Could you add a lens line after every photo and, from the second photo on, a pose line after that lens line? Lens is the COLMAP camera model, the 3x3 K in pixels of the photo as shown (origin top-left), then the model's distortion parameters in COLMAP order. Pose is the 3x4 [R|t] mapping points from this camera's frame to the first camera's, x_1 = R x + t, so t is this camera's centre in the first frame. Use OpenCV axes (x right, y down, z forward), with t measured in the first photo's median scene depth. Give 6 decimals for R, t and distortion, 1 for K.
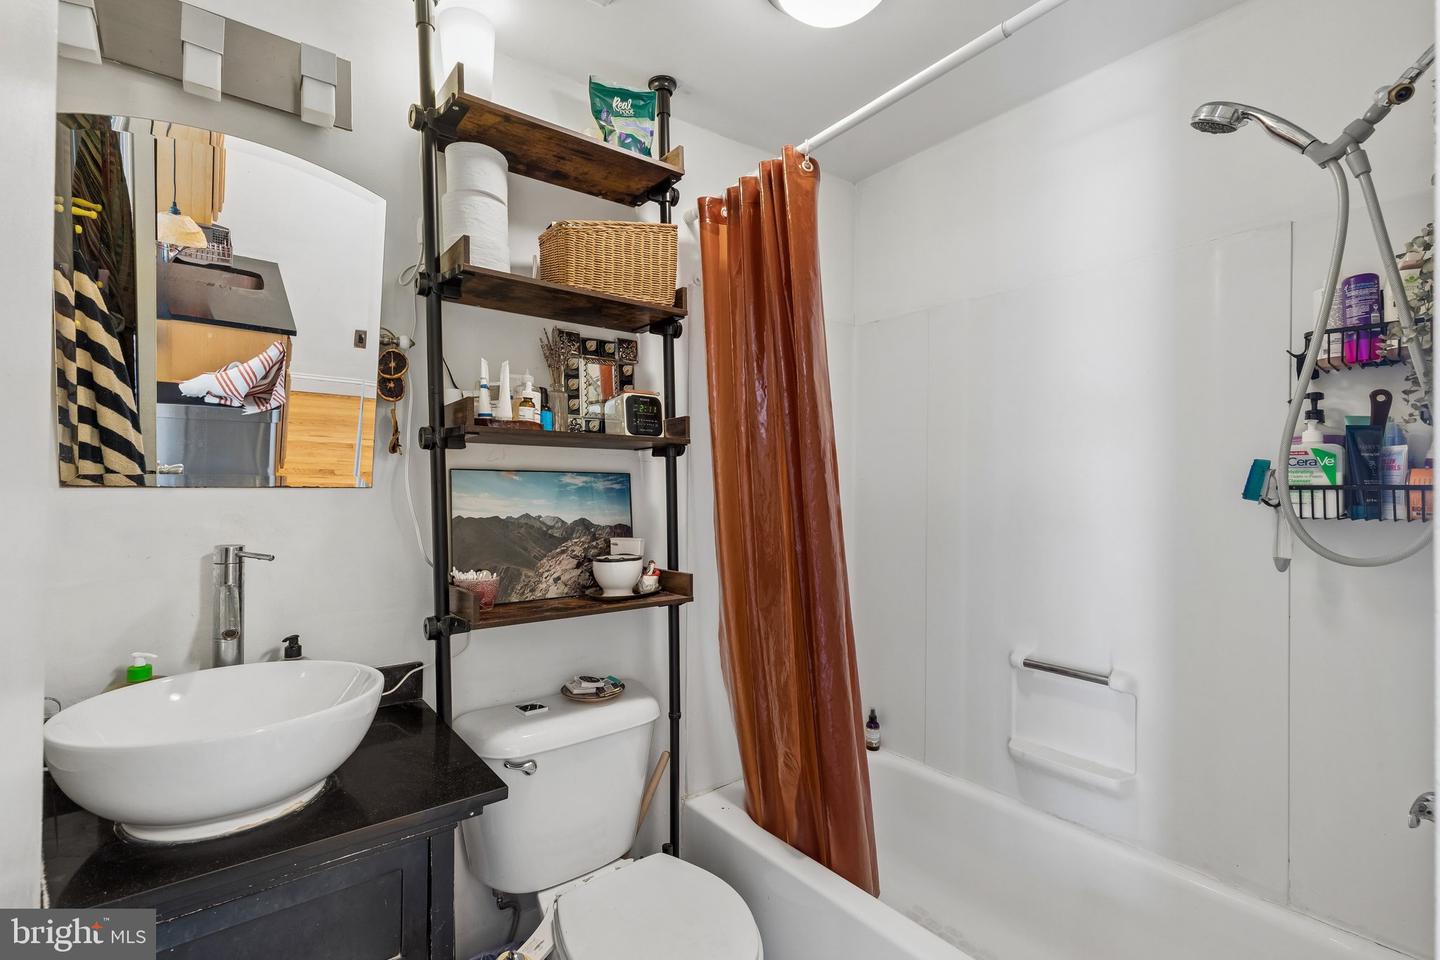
lens RADIAL K [[645.4, 0, 717.5], [0, 645.4, 449.4], [0, 0, 1]] dist [0.009542, -0.000130]
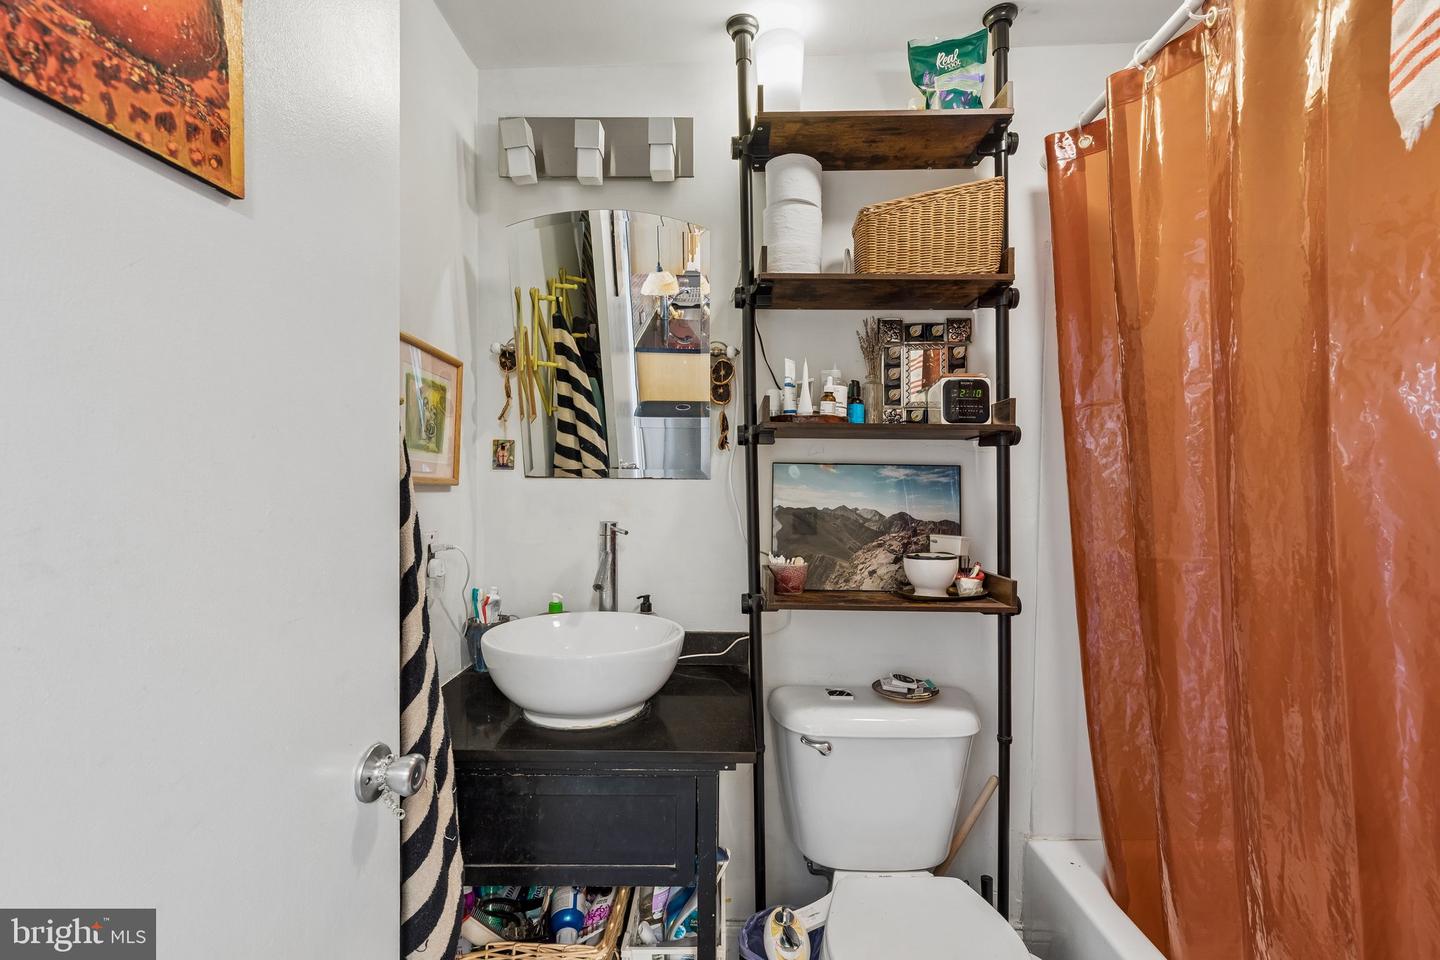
lens RADIAL K [[653.7, 0, 728.9], [0, 653.7, 465.9], [0, 0, 1]] dist [0.009746, -0.005547]
pose [[0.785495, -0.008632, -0.618807, 0.197181], [0.029596, 0.999283, 0.023629, 0.006836], [0.618159, -0.036875, 0.785187, 0.077757]]
